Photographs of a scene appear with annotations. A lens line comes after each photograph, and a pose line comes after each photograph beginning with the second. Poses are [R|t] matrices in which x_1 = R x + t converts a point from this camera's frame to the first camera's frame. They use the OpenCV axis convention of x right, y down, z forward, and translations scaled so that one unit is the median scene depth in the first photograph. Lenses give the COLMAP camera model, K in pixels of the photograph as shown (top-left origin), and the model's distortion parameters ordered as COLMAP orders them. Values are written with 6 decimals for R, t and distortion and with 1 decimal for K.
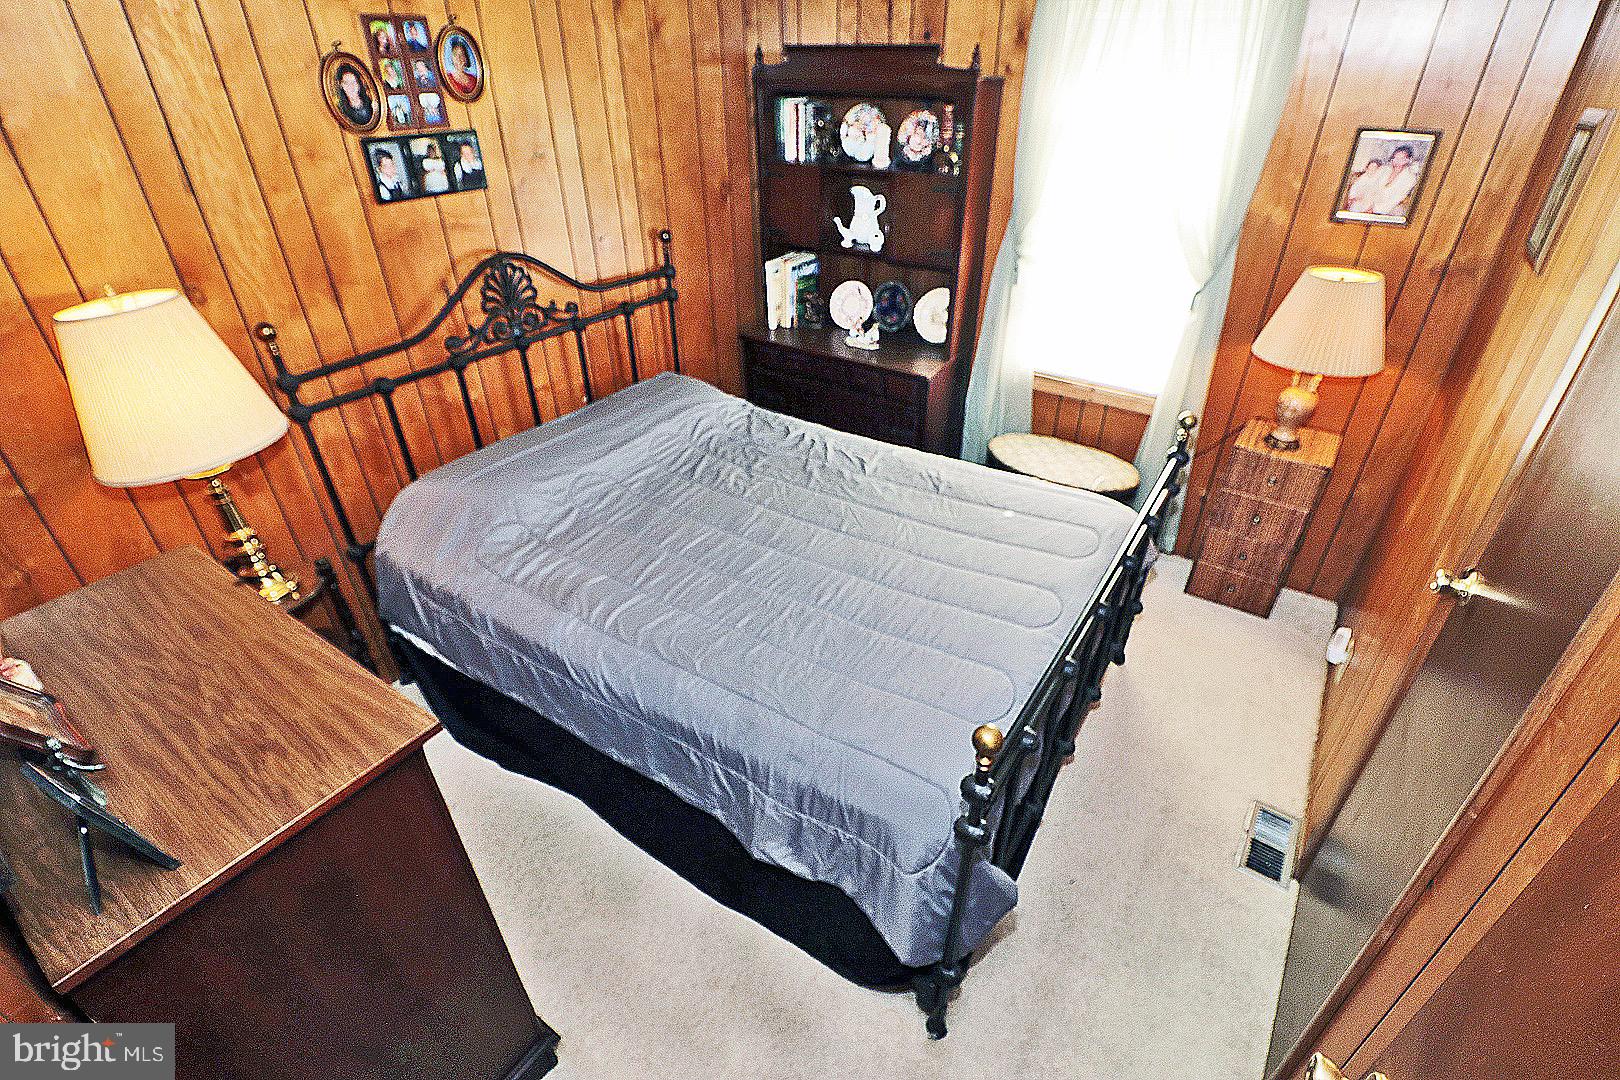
lens RADIAL K [[774.5, 0, 816.1], [0, 774.5, 534.3], [0, 0, 1]] dist [0.000610, -0.010471]
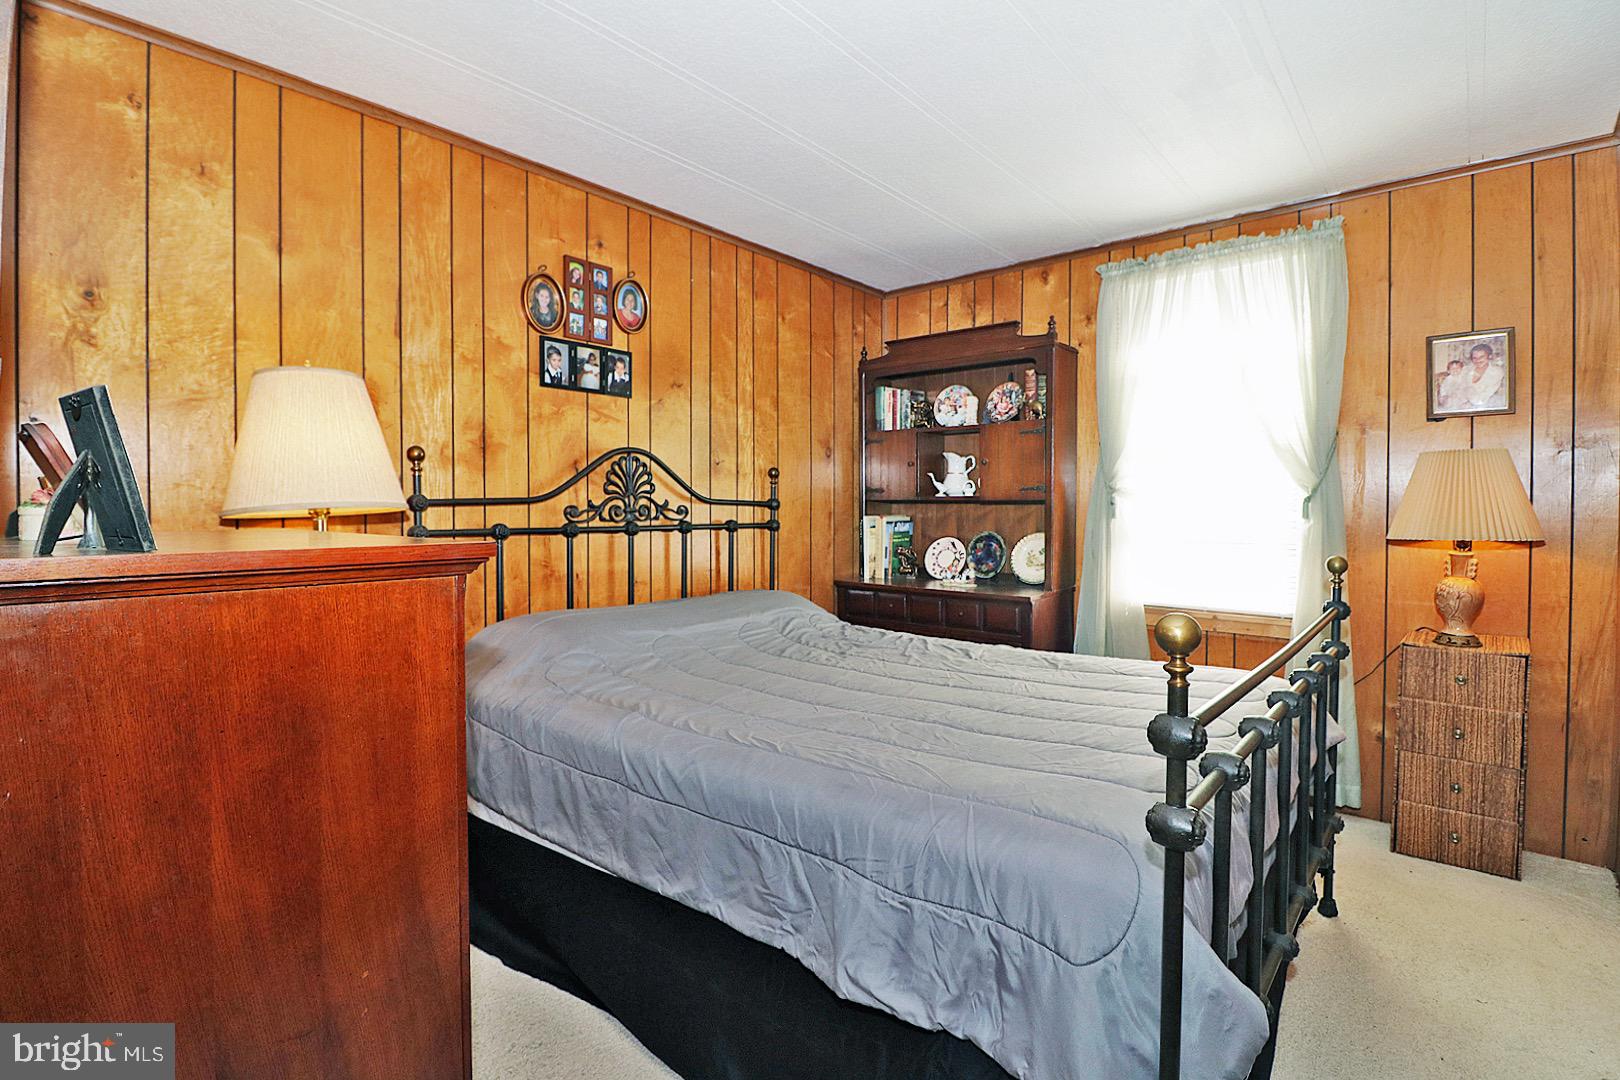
lens RADIAL K [[774.5, 0, 804.9], [0, 774.5, 531.0], [0, 0, 1]] dist [0.000610, -0.010471]
pose [[0.992826, 0.007702, -0.119318, -0.021510], [-0.070079, 0.846034, -0.528502, 0.286531], [0.096877, 0.533073, 0.840505, 0.139518]]
